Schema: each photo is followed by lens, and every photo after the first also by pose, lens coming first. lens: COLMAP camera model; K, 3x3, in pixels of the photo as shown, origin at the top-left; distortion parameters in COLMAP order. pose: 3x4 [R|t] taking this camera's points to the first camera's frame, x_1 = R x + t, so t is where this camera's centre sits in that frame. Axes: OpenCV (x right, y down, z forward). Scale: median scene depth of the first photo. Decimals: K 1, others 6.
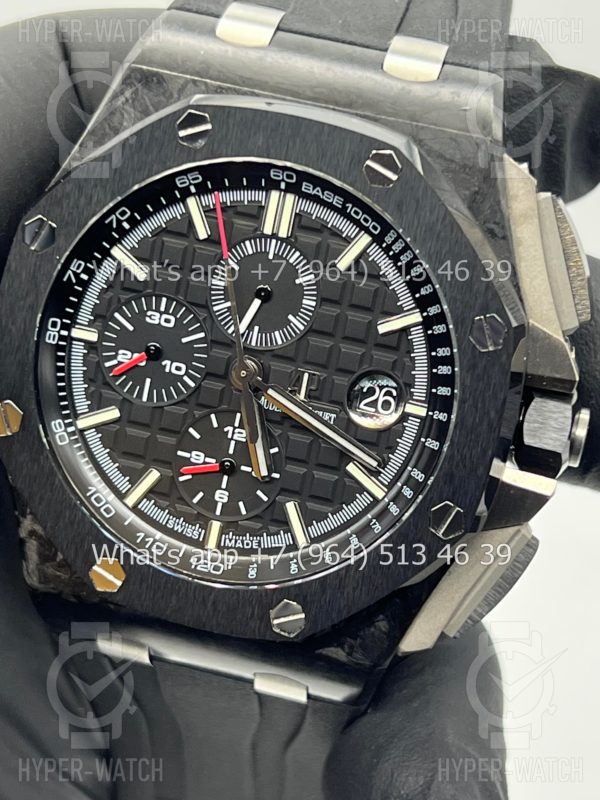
lens RADIAL K [[1821.7, 0, 300.0], [0, 1821.7, 400.0], [0, 0, 1]] dist [0.295524, -0.105299]
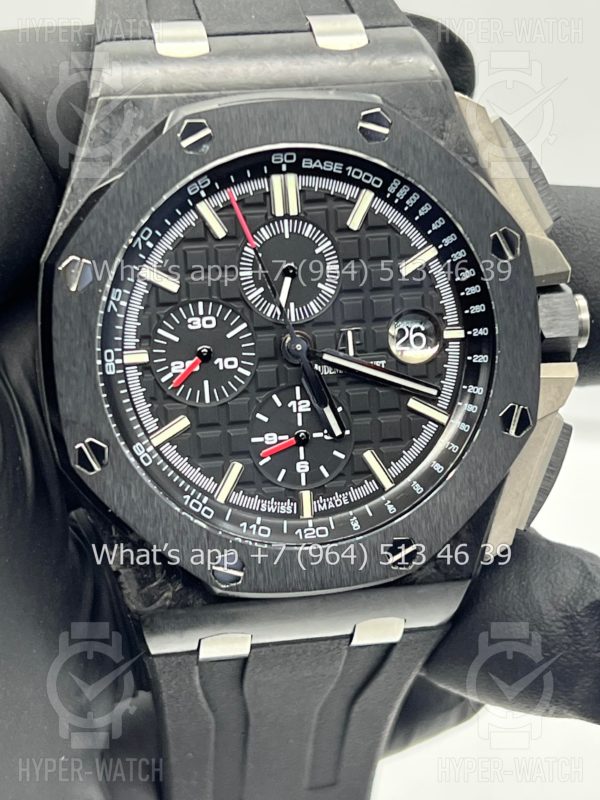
lens RADIAL K [[1821.7, 0, 300.0], [0, 1821.7, 400.0], [0, 0, 1]] dist [0.295524, -0.105299]
pose [[0.914388, -0.288666, 0.283842, -0.336837], [0.297835, 0.954550, 0.011307, 0.003164], [-0.274205, 0.074199, 0.958804, -0.018797]]
